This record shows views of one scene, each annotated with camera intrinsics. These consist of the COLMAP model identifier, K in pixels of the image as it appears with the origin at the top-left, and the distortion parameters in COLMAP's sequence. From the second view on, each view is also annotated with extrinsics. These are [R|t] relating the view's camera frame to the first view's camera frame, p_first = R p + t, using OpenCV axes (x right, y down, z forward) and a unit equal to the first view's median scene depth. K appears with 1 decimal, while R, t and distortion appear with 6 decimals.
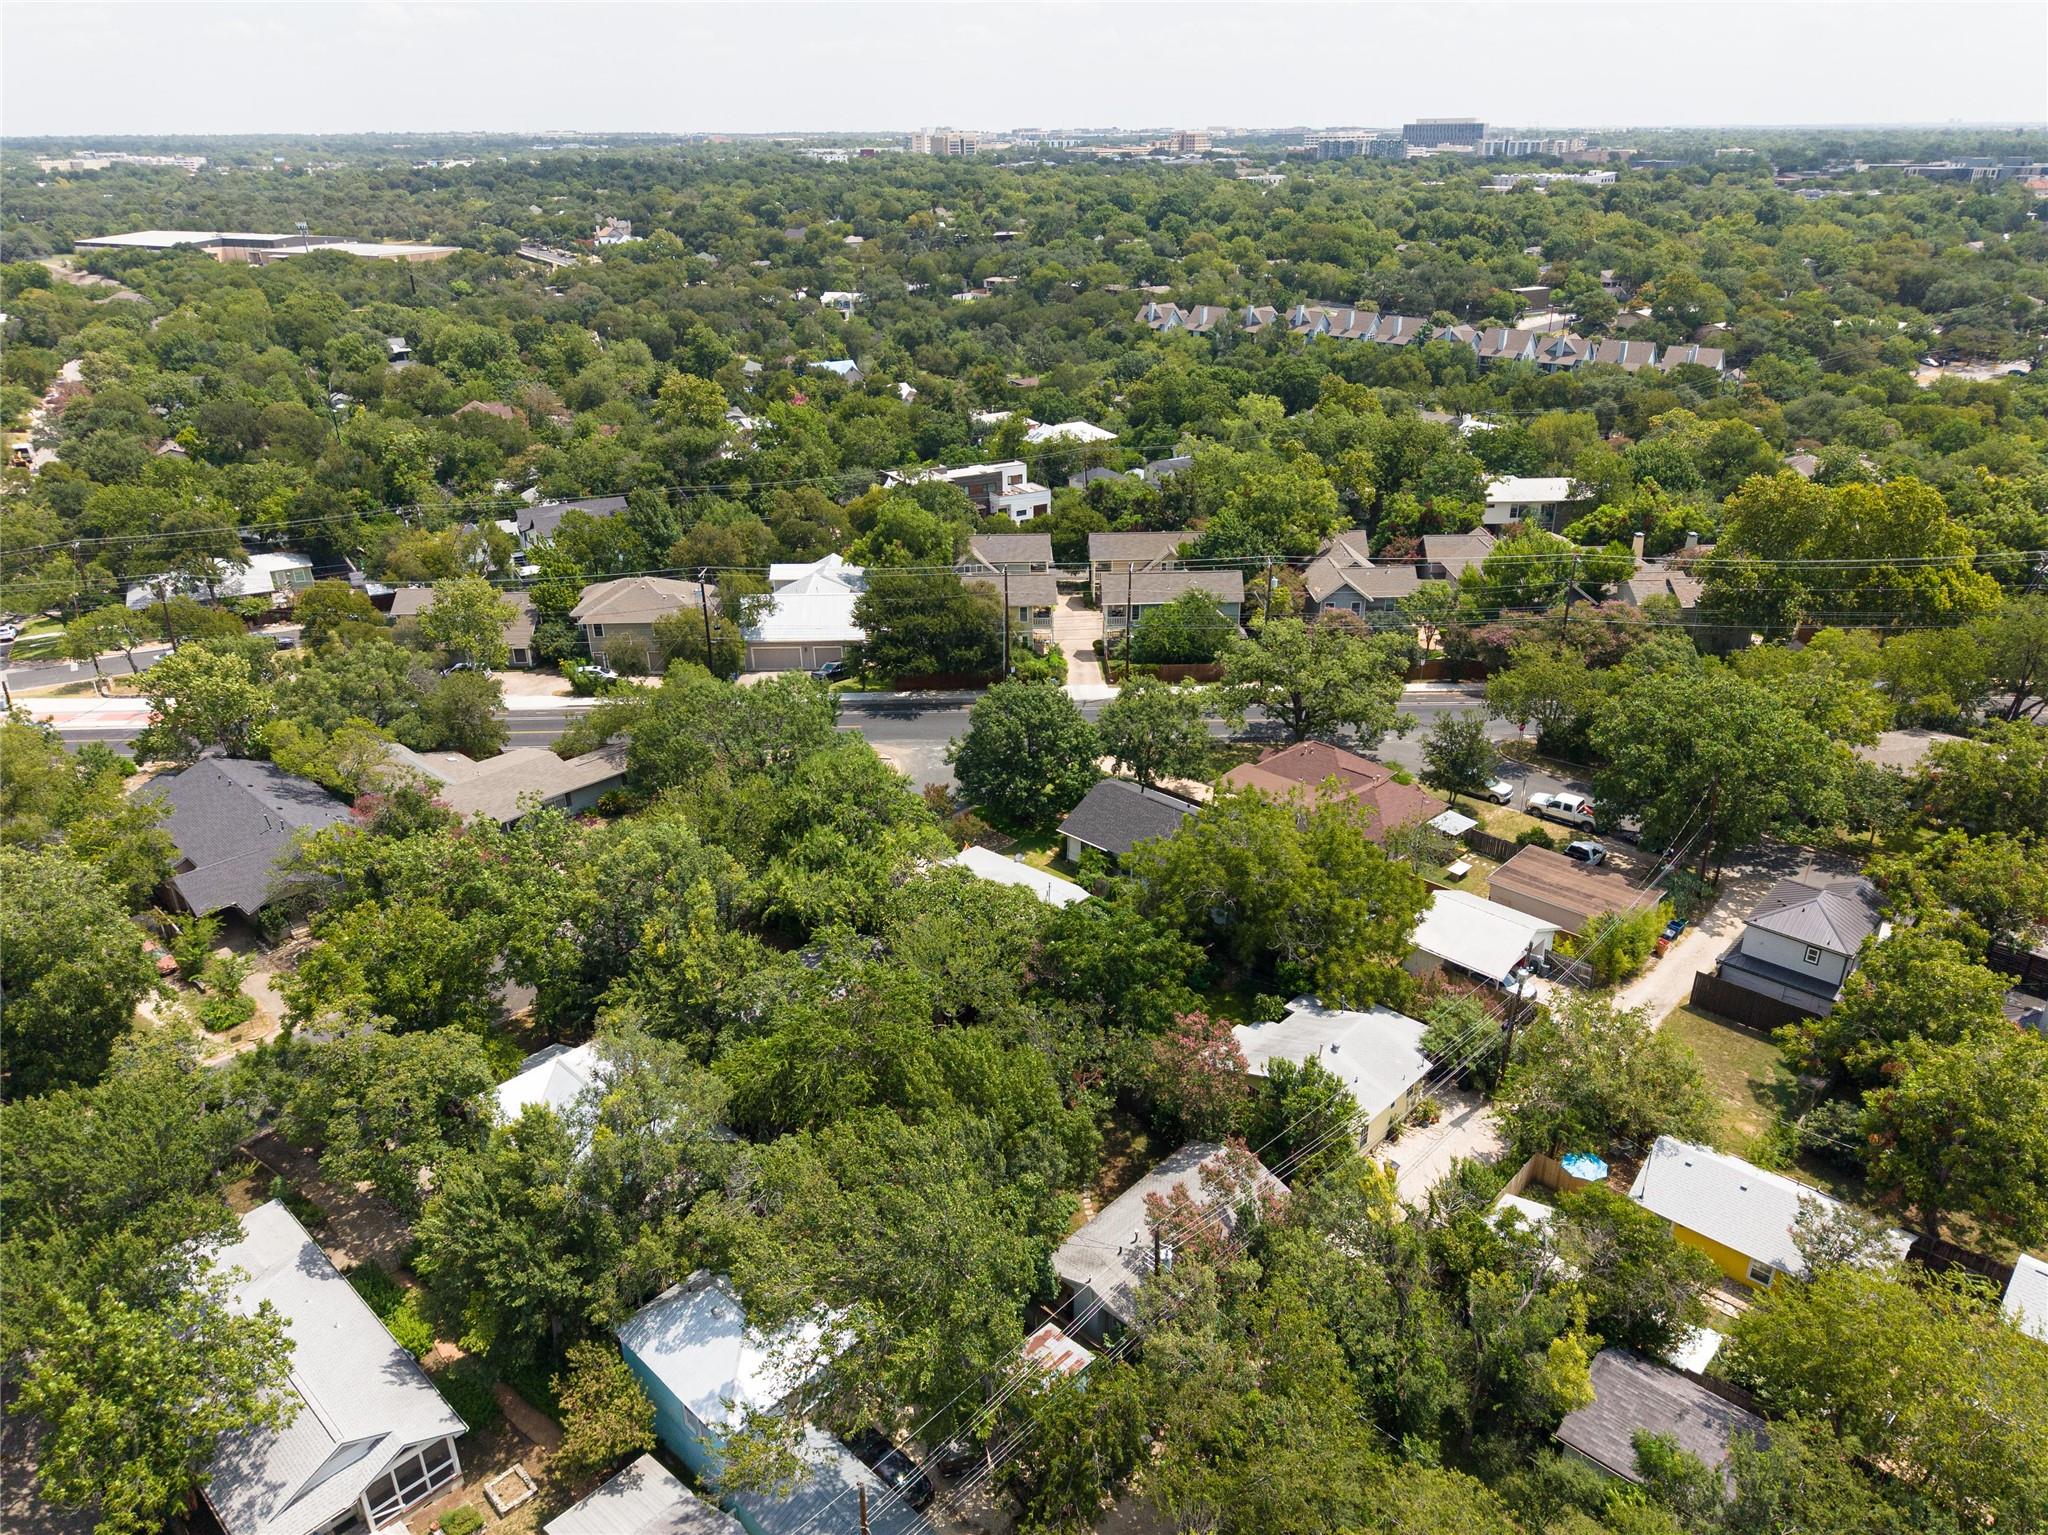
lens RADIAL K [[1430.9, 0, 1024.0], [0, 1430.9, 767.5], [0, 0, 1]] dist [-0.009220, 0.005275]
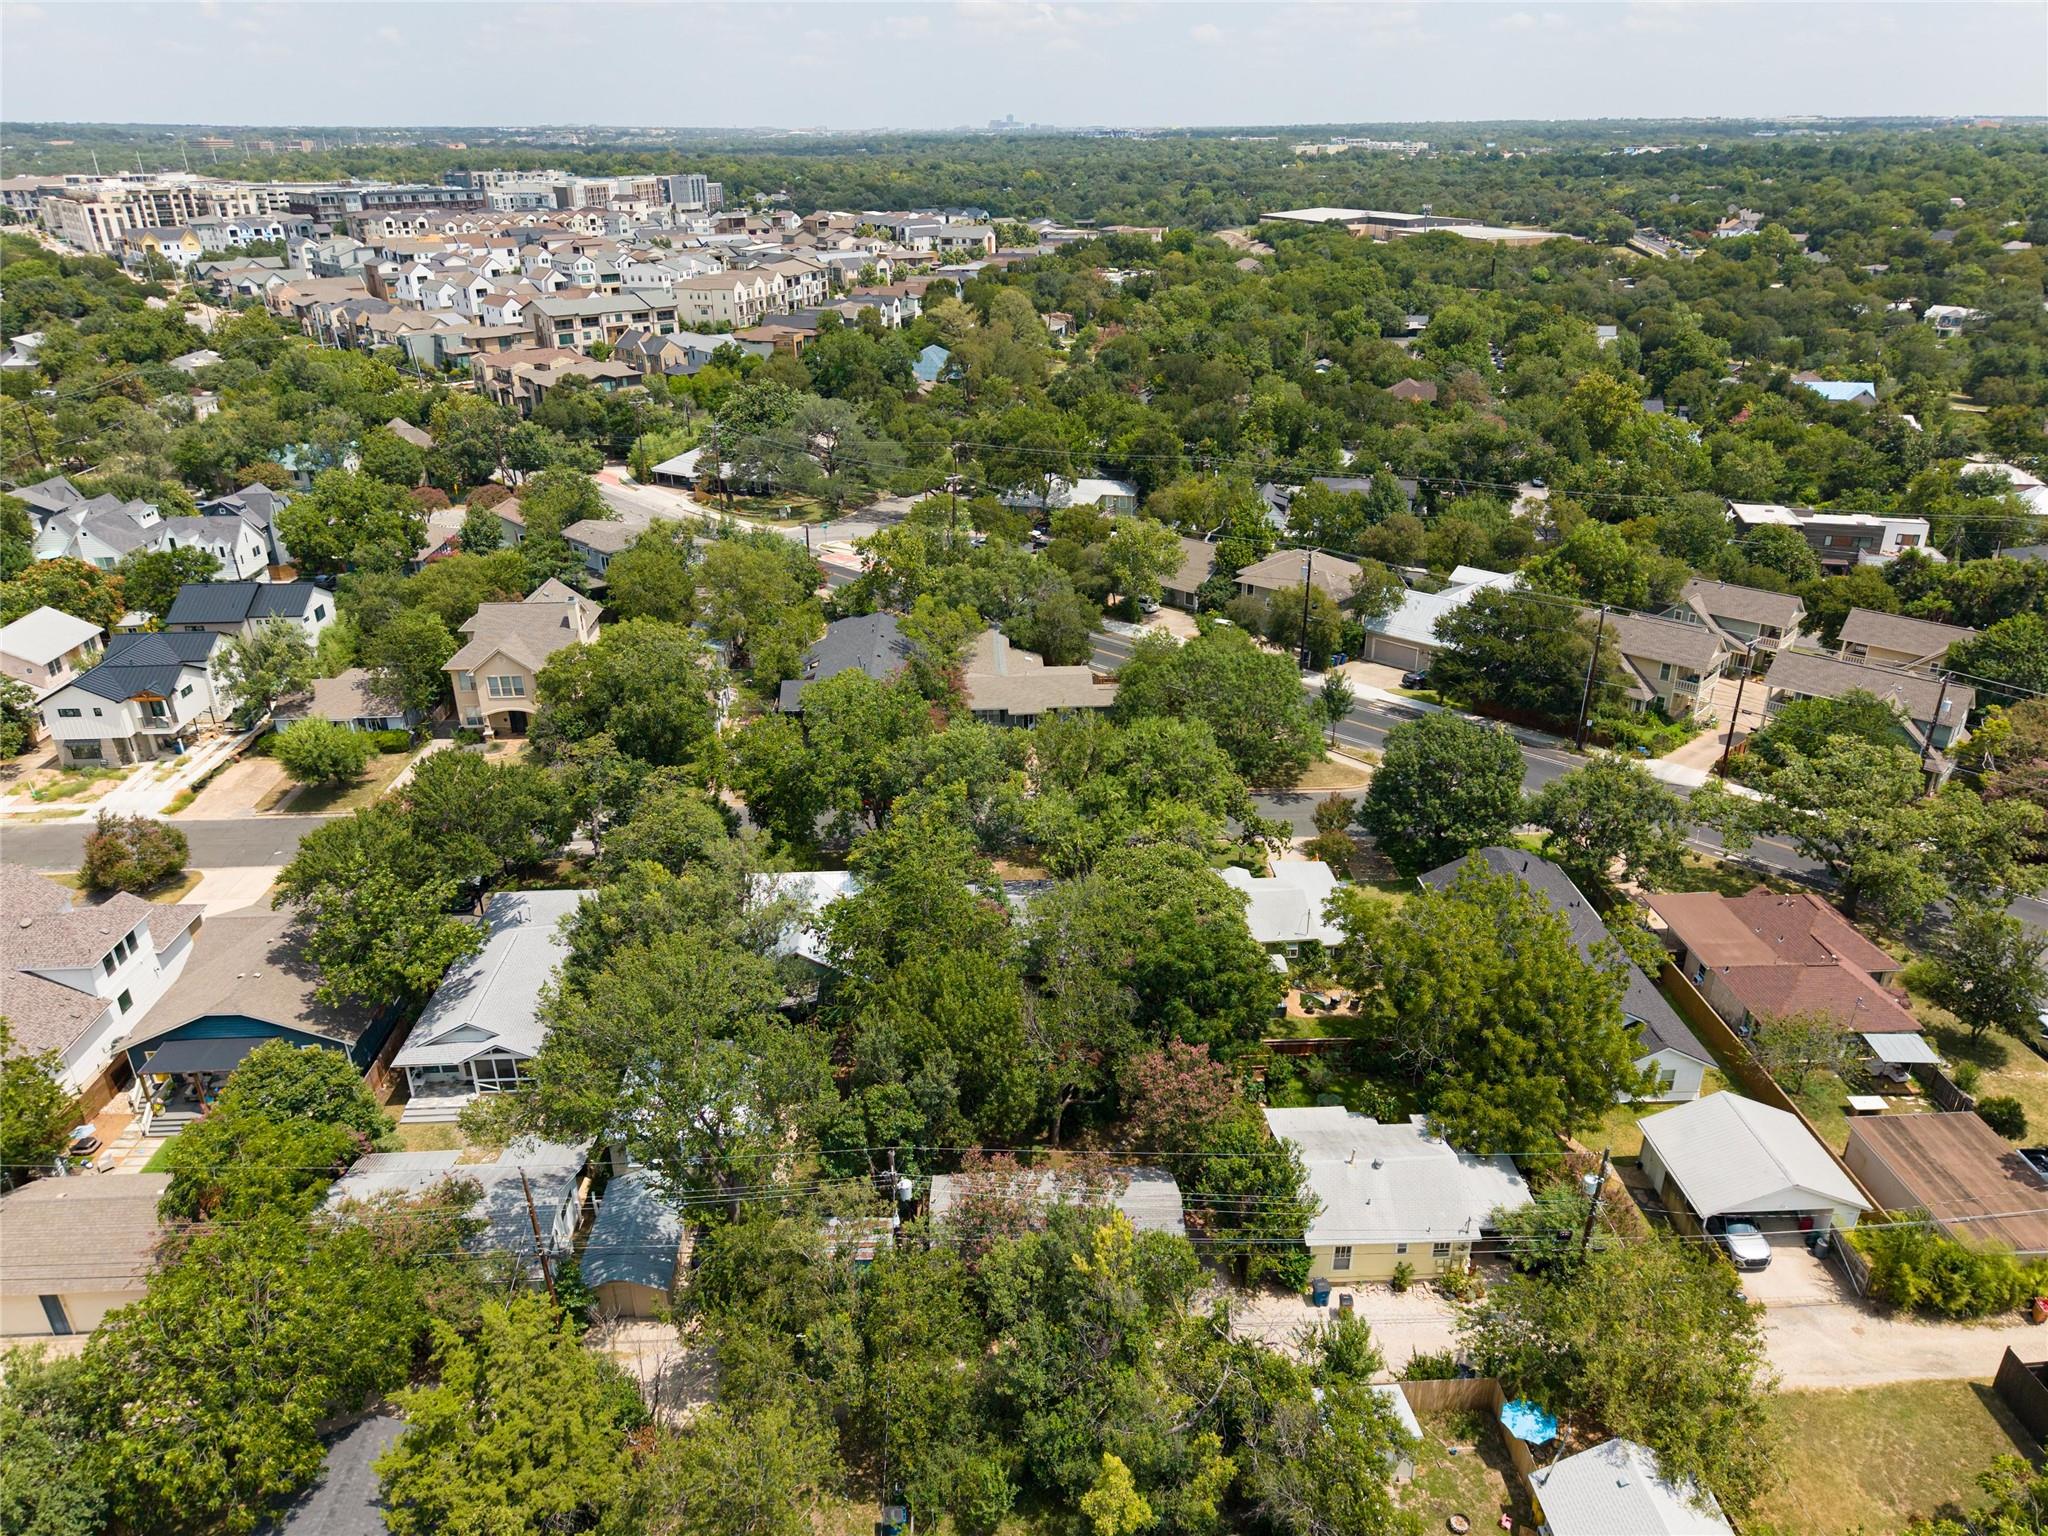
lens RADIAL K [[1413.9, 0, 1024.0], [0, 1413.9, 768.0], [0, 0, 1]] dist [0.005427, -0.004709]
pose [[0.716720, 0.283757, -0.637020, 0.189672], [-0.276339, 0.954256, 0.114155, -0.026834], [0.640272, 0.094217, 0.762348, 0.056496]]
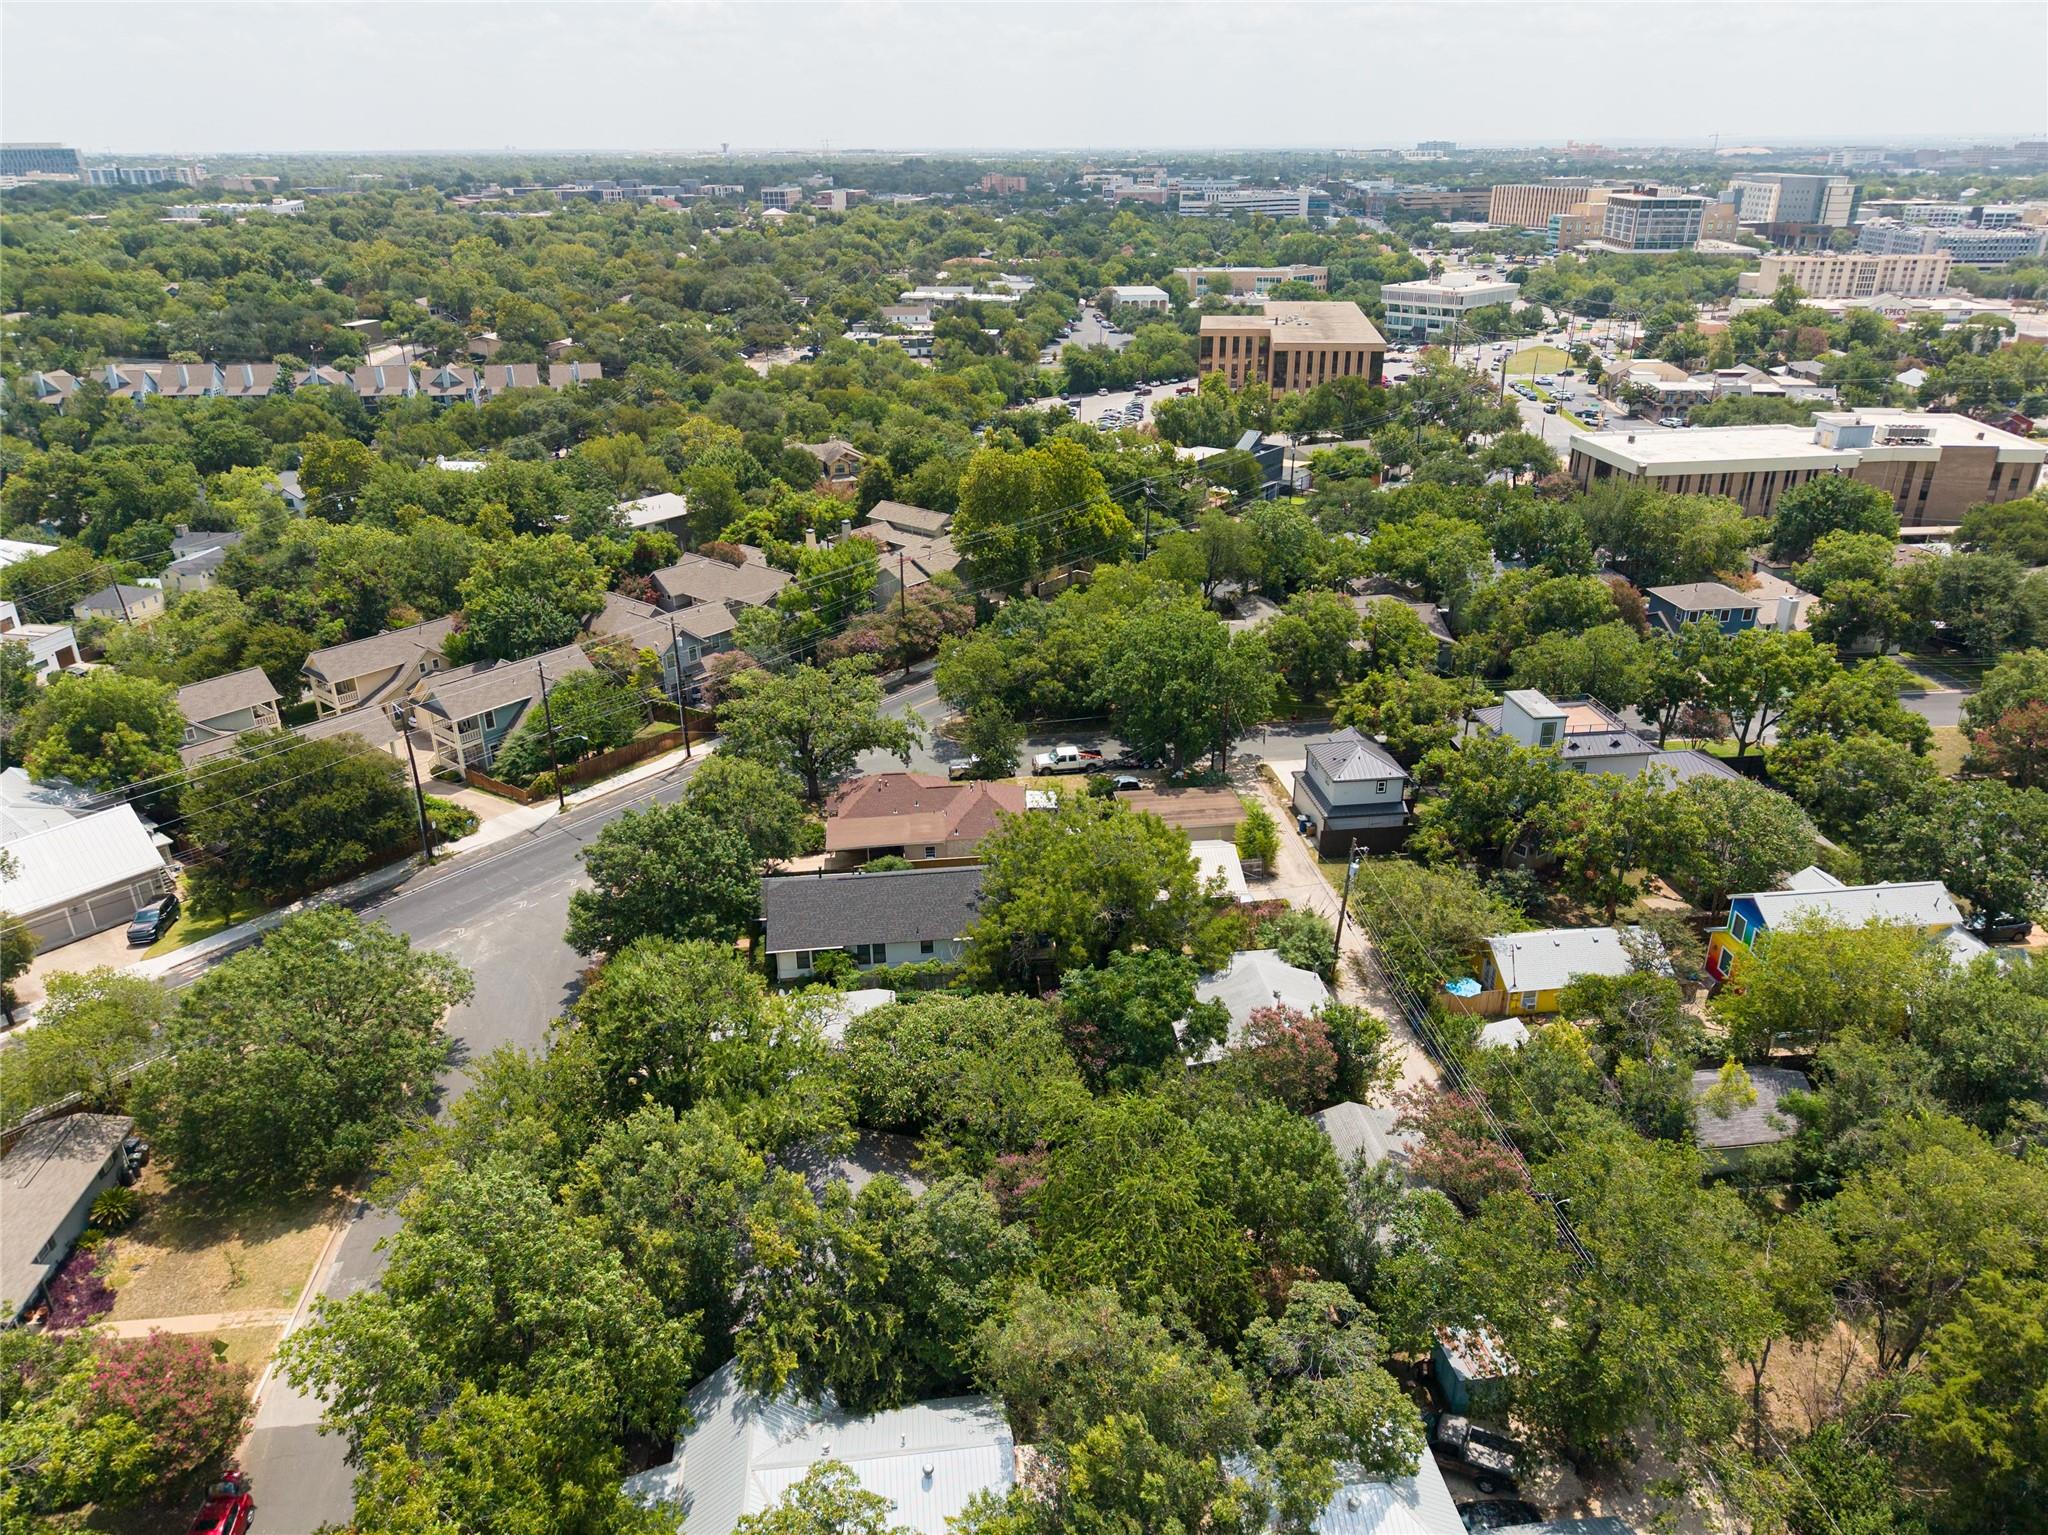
lens RADIAL K [[1413.9, 0, 1024.0], [0, 1413.9, 767.5], [0, 0, 1]] dist [0.005427, -0.004709]
pose [[0.637283, -0.304132, 0.708078, -0.215167], [0.312935, 0.941793, 0.122870, -0.056119], [-0.704232, 0.143279, 0.695362, 0.122211]]
